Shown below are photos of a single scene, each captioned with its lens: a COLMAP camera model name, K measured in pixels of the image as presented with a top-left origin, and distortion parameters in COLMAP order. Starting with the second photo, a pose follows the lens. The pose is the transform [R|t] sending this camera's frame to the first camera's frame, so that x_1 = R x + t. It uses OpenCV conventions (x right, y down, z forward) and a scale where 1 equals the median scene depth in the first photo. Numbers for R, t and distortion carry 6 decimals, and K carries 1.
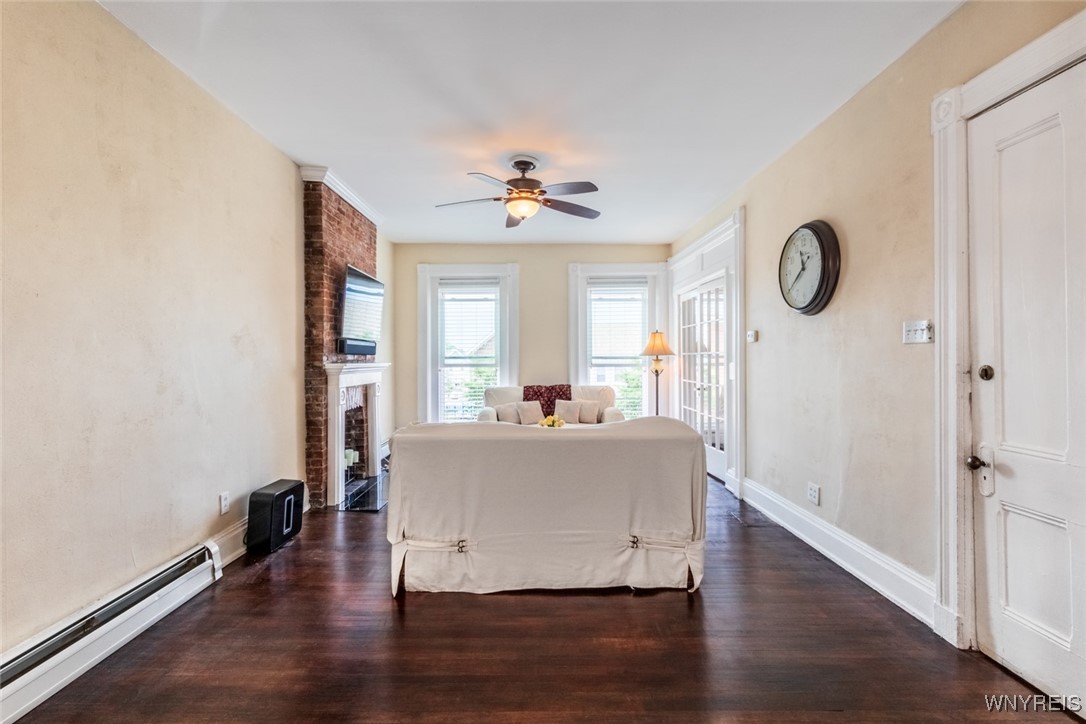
lens RADIAL K [[497.5, 0, 540.9], [0, 497.5, 359.3], [0, 0, 1]] dist [0.001444, 0.000316]
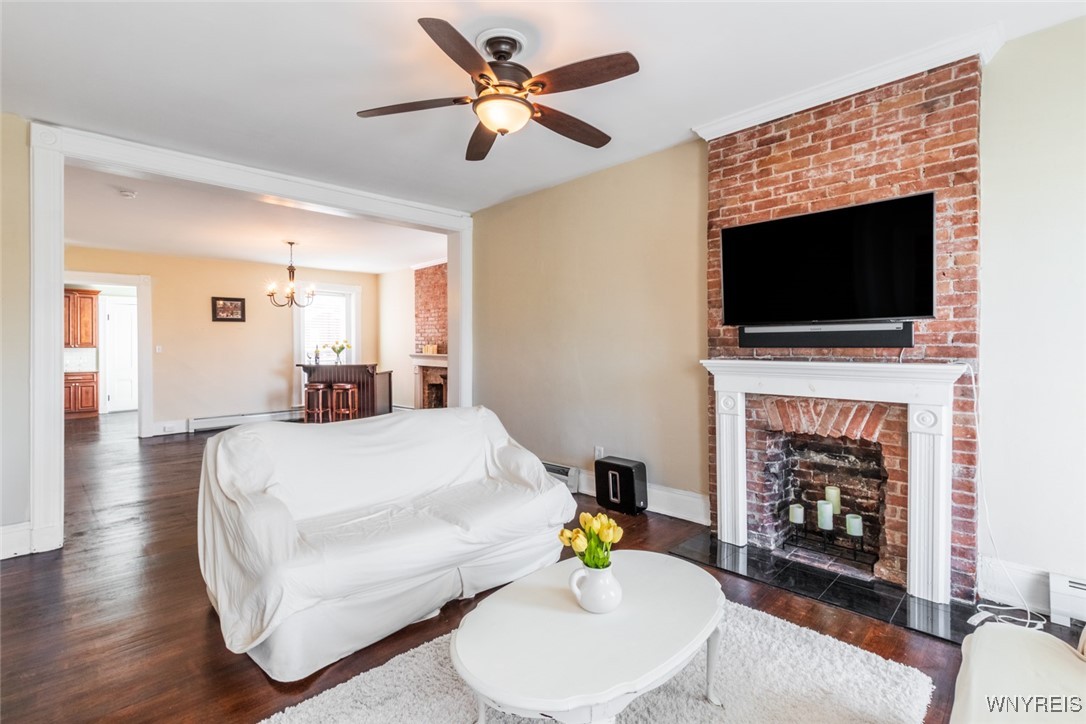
lens RADIAL K [[496.0, 0, 537.7], [0, 496.0, 352.5], [0, 0, 1]] dist [0.001086, 0.000512]
pose [[-0.716385, 0.011637, -0.697608, 0.346049], [0.002765, 0.999900, 0.013841, -0.014542], [0.697699, 0.007987, -0.716346, 1.388335]]
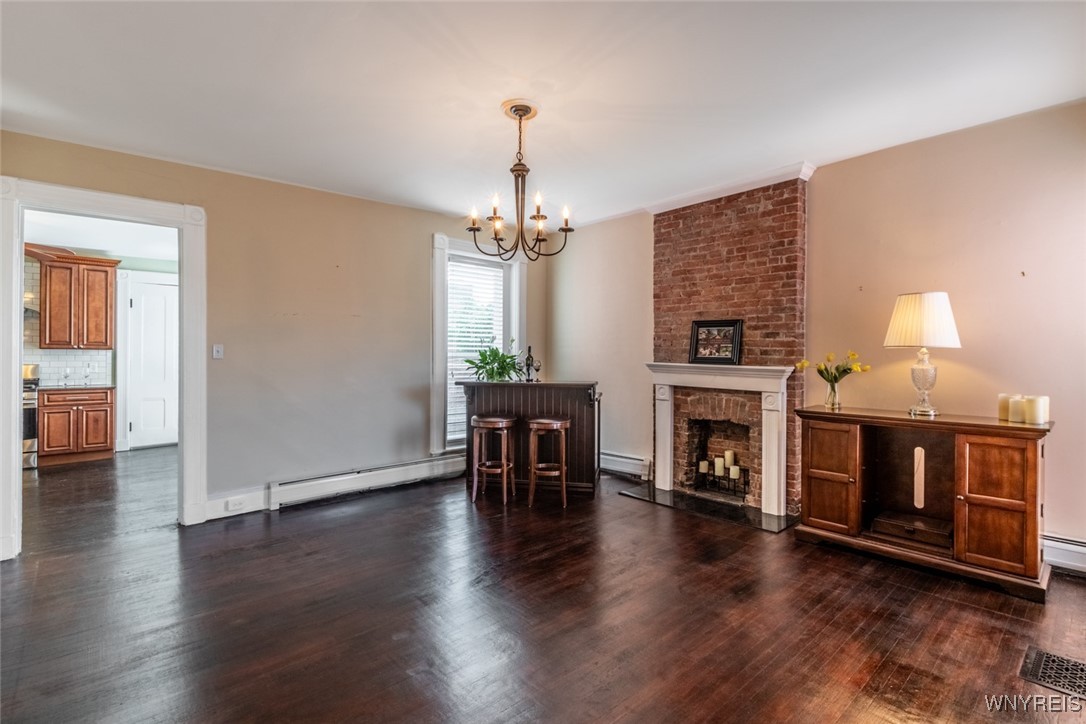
lens RADIAL K [[500.0, 0, 538.0], [0, 500.0, 361.3], [0, 0, 1]] dist [-0.000103, 0.000188]
pose [[-0.746335, 0.006103, -0.665542, 0.245371], [-0.005061, 0.999877, 0.014845, -0.003944], [0.665551, 0.014448, -0.746213, 0.208749]]
